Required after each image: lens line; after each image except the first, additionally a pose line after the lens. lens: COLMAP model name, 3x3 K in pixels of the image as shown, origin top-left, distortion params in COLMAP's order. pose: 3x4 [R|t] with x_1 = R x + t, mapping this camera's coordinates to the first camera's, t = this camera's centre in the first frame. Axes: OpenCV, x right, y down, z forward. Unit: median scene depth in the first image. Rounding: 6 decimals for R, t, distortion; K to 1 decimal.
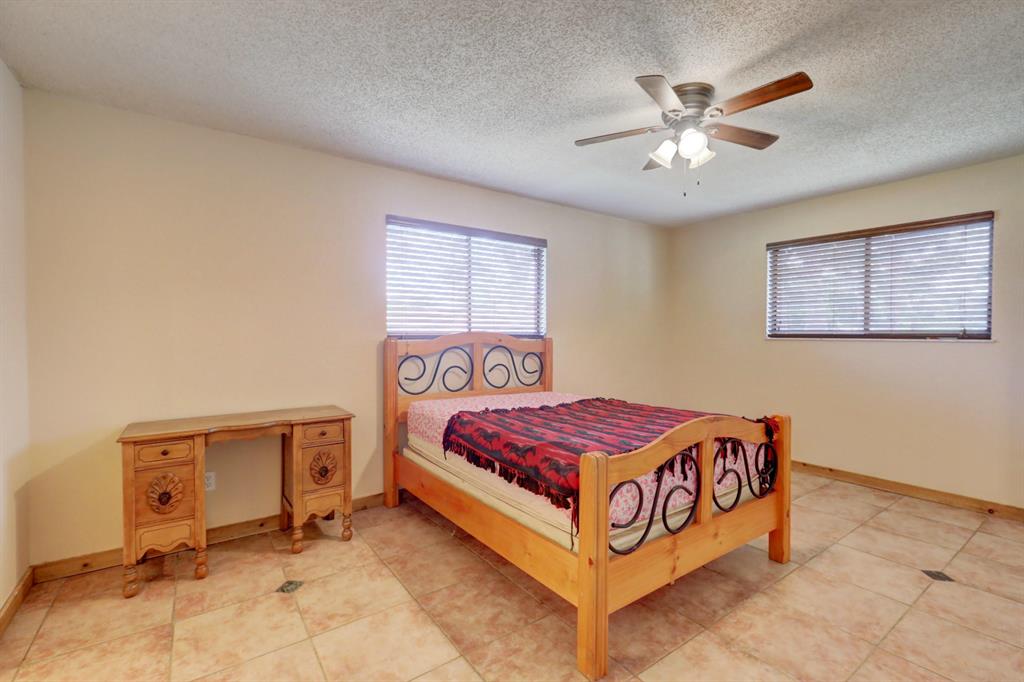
lens RADIAL K [[453.4, 0, 512.0], [0, 453.4, 341.0], [0, 0, 1]] dist [-0.005896, 0.004501]
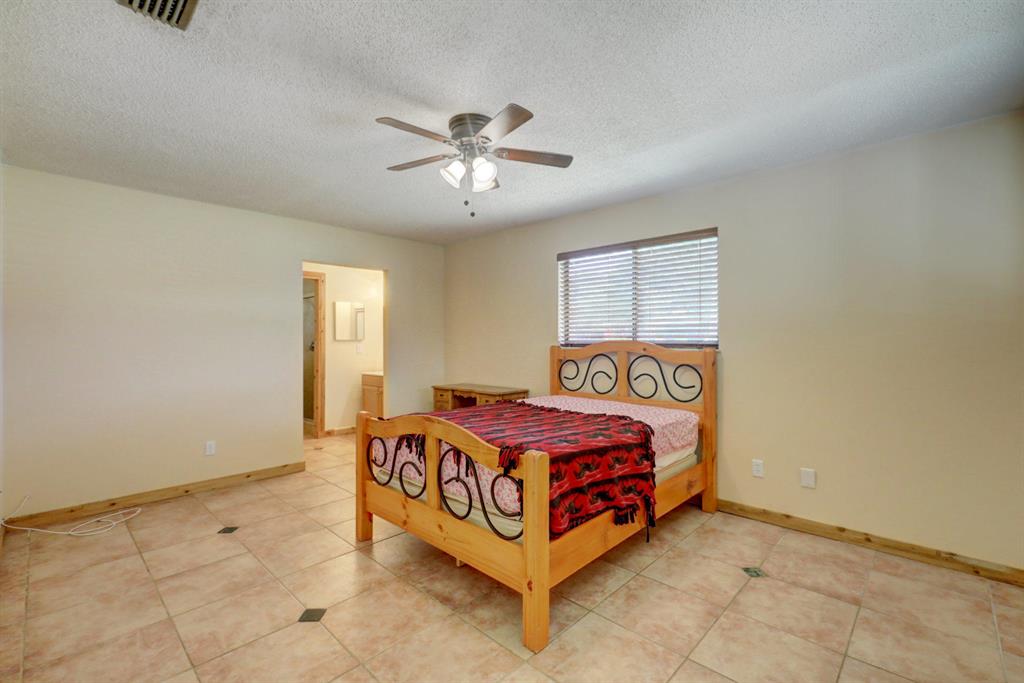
lens RADIAL K [[450.4, 0, 513.7], [0, 450.4, 340.6], [0, 0, 1]] dist [-0.002934, 0.005664]
pose [[0.190058, -0.000951, -0.981772, 1.119935], [-0.013629, 0.999901, -0.003607, -0.017405], [0.981678, 0.014066, 0.190026, 0.690261]]
